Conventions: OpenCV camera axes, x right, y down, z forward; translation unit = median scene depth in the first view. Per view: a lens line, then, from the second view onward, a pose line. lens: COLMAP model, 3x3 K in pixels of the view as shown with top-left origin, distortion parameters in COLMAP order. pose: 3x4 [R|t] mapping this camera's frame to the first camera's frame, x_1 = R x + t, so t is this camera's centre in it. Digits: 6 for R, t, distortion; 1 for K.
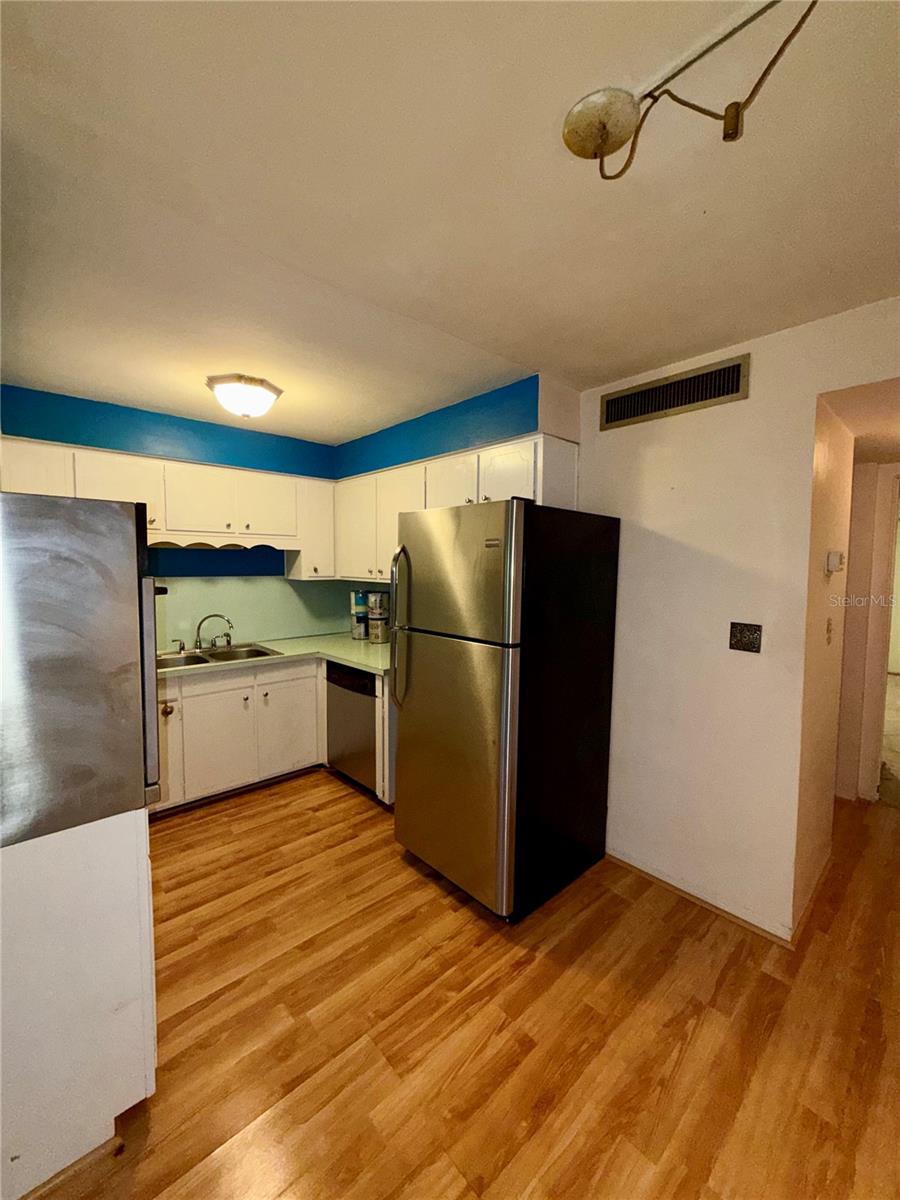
lens RADIAL K [[477.5, 0, 448.6], [0, 477.5, 597.2], [0, 0, 1]] dist [0.000418, -0.000031]
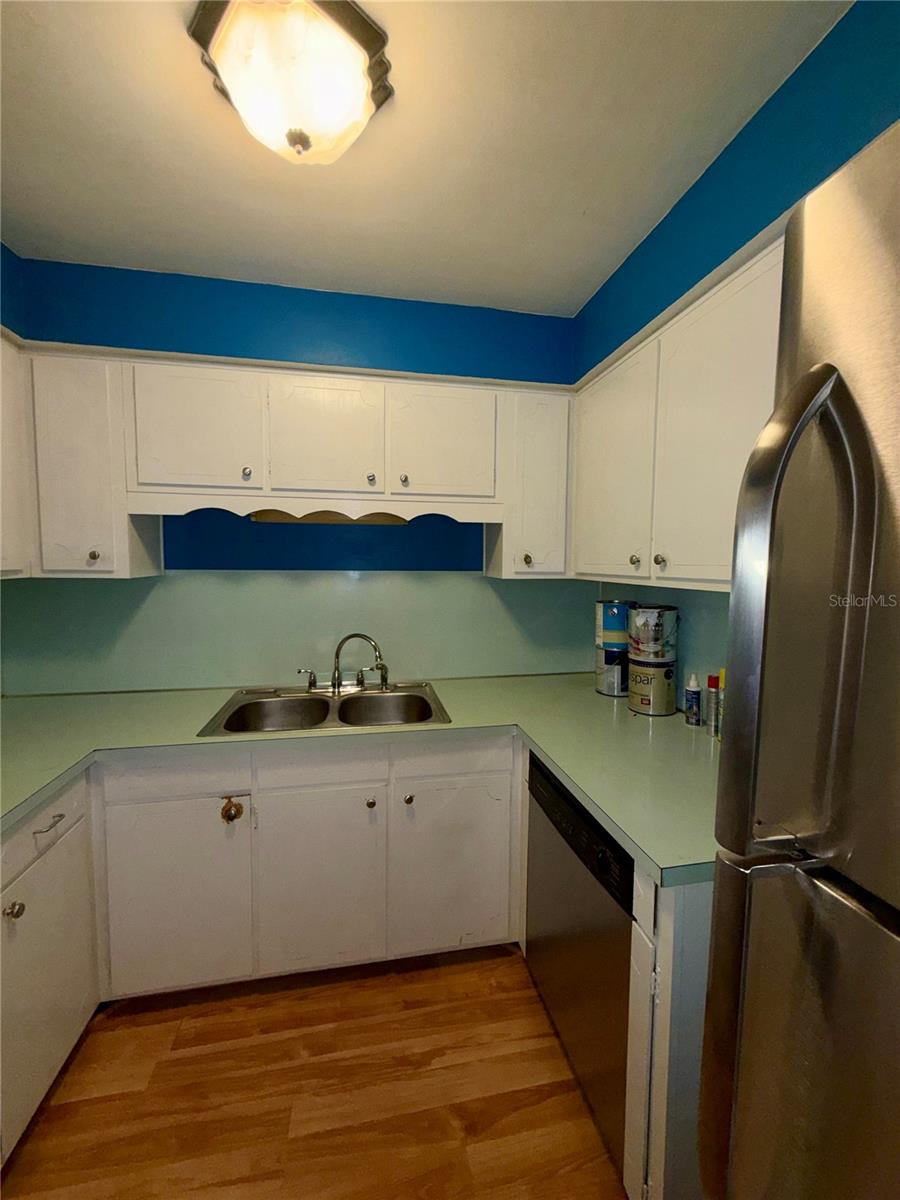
lens RADIAL K [[477.5, 0, 448.6], [0, 477.5, 597.2], [0, 0, 1]] dist [0.000418, -0.000031]
pose [[0.853029, 0.036533, -0.520583, -0.115284], [-0.037112, 0.999268, 0.009315, -0.026495], [0.520542, 0.011374, 0.853760, 0.764614]]
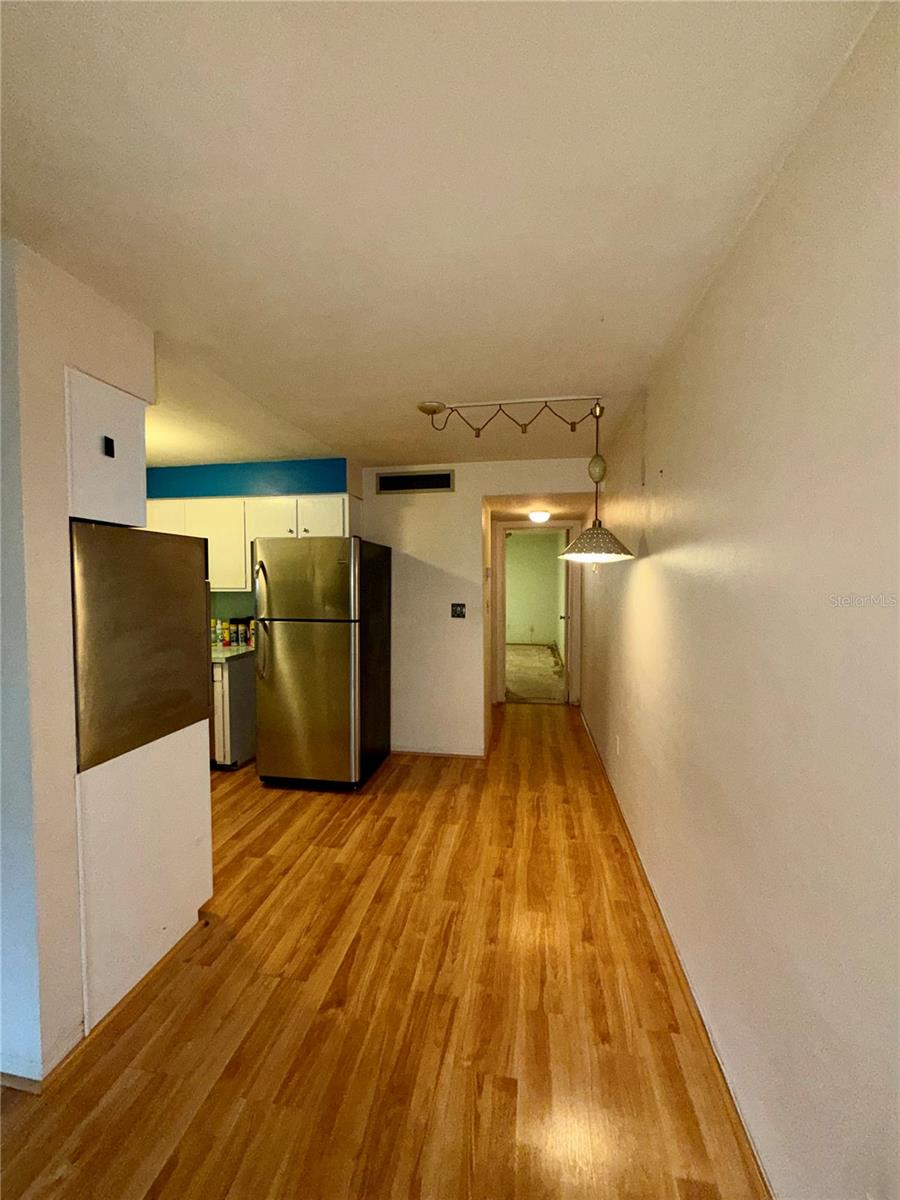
lens RADIAL K [[475.4, 0, 448.1], [0, 475.4, 597.8], [0, 0, 1]] dist [0.001193, -0.000077]
pose [[0.791638, -0.033481, 0.610073, -0.509576], [0.049971, 0.998700, -0.010034, 0.039678], [-0.608944, 0.038430, 0.792282, -0.448249]]
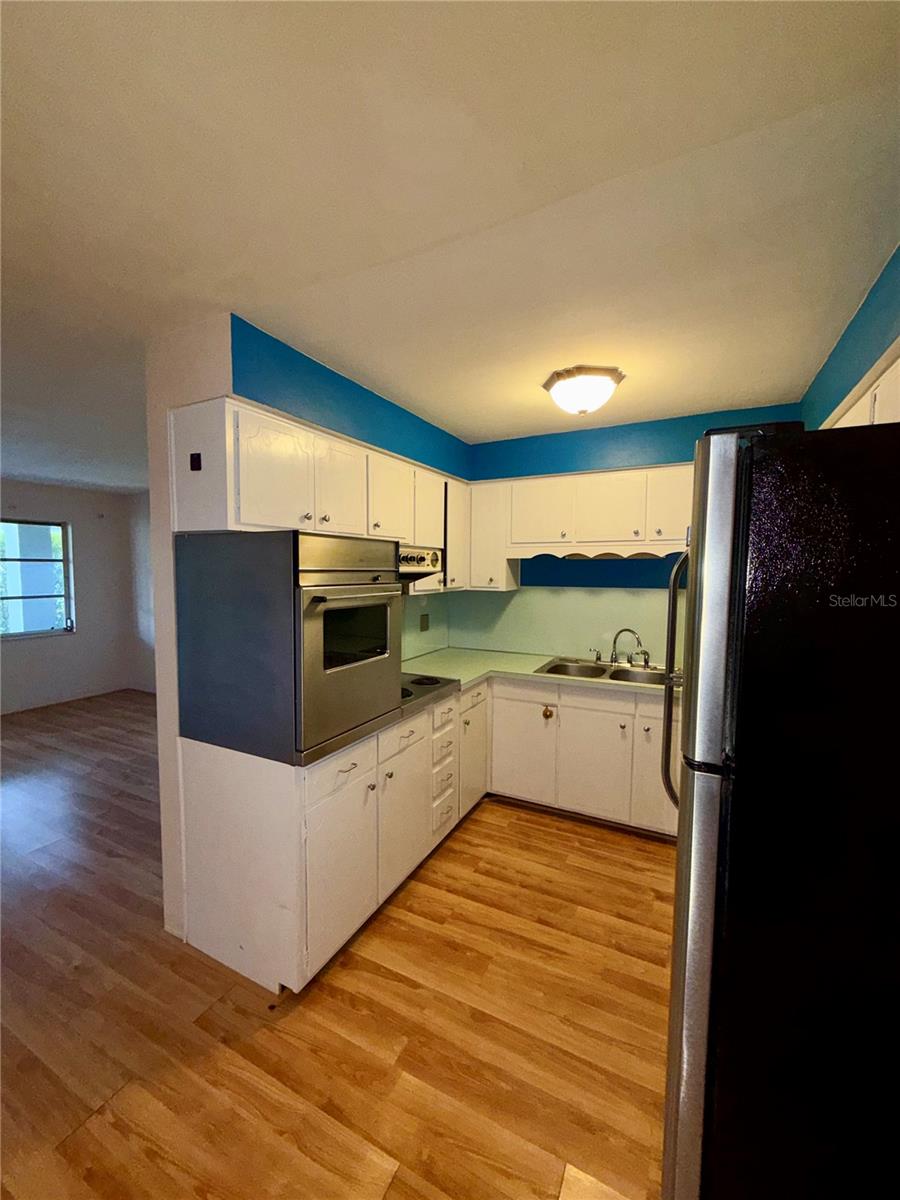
lens RADIAL K [[475.4, 0, 448.1], [0, 475.4, 597.8], [0, 0, 1]] dist [0.001193, -0.000077]
pose [[0.348049, 0.048771, -0.936207, 0.357396], [-0.064806, 0.997509, 0.027872, -0.038844], [0.935234, 0.050971, 0.350343, 0.478312]]
